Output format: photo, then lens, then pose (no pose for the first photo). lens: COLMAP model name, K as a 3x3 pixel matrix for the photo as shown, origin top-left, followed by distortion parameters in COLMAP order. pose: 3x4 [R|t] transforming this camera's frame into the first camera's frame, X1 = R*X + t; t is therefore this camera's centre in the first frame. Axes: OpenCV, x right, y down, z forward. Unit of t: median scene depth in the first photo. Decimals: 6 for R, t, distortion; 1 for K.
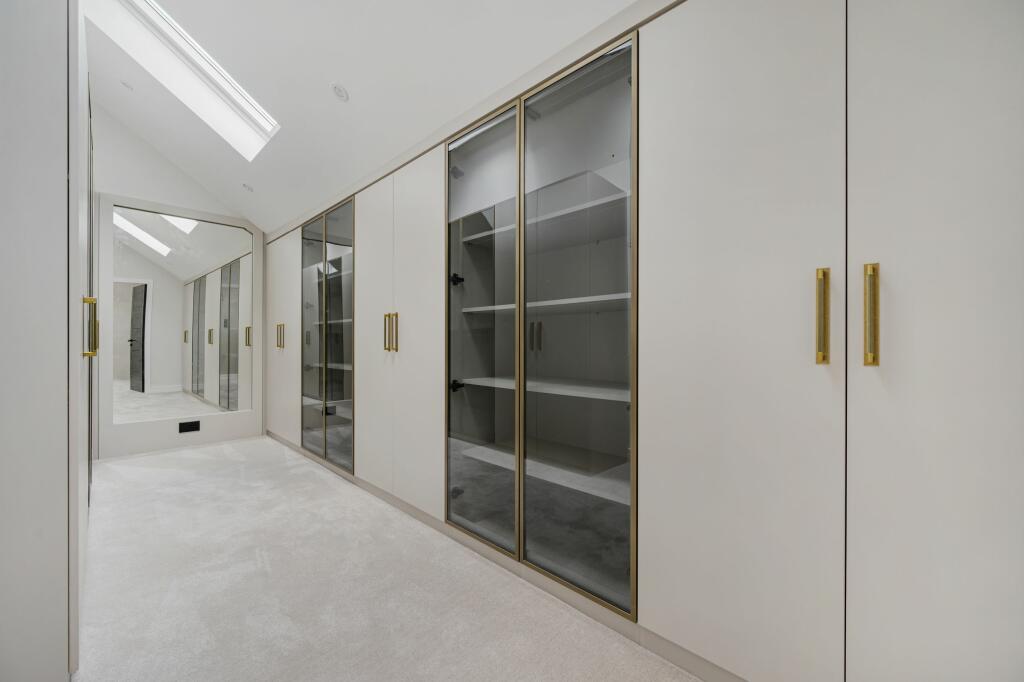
lens RADIAL K [[406.6, 0, 507.2], [0, 406.6, 343.6], [0, 0, 1]] dist [-0.000056, -0.000149]
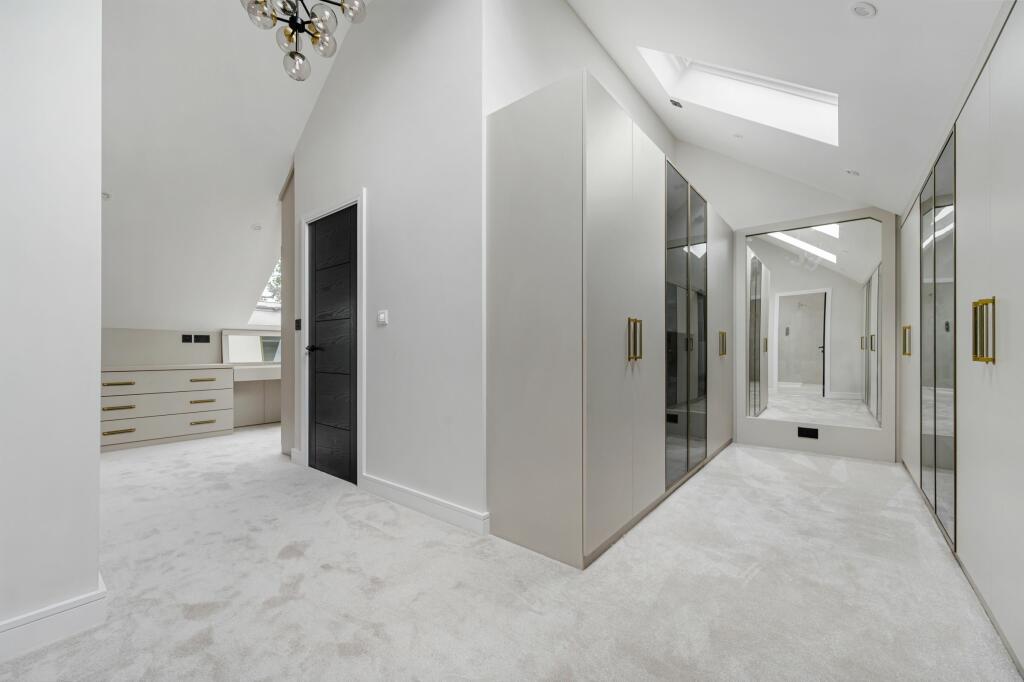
lens RADIAL K [[406.6, 0, 507.3], [0, 406.6, 343.8], [0, 0, 1]] dist [-0.000056, -0.000149]
pose [[0.099956, -0.013637, -0.994898, 0.222707], [-0.002207, 0.999901, -0.013927, 0.000807], [0.994989, 0.003588, 0.099916, 0.241465]]
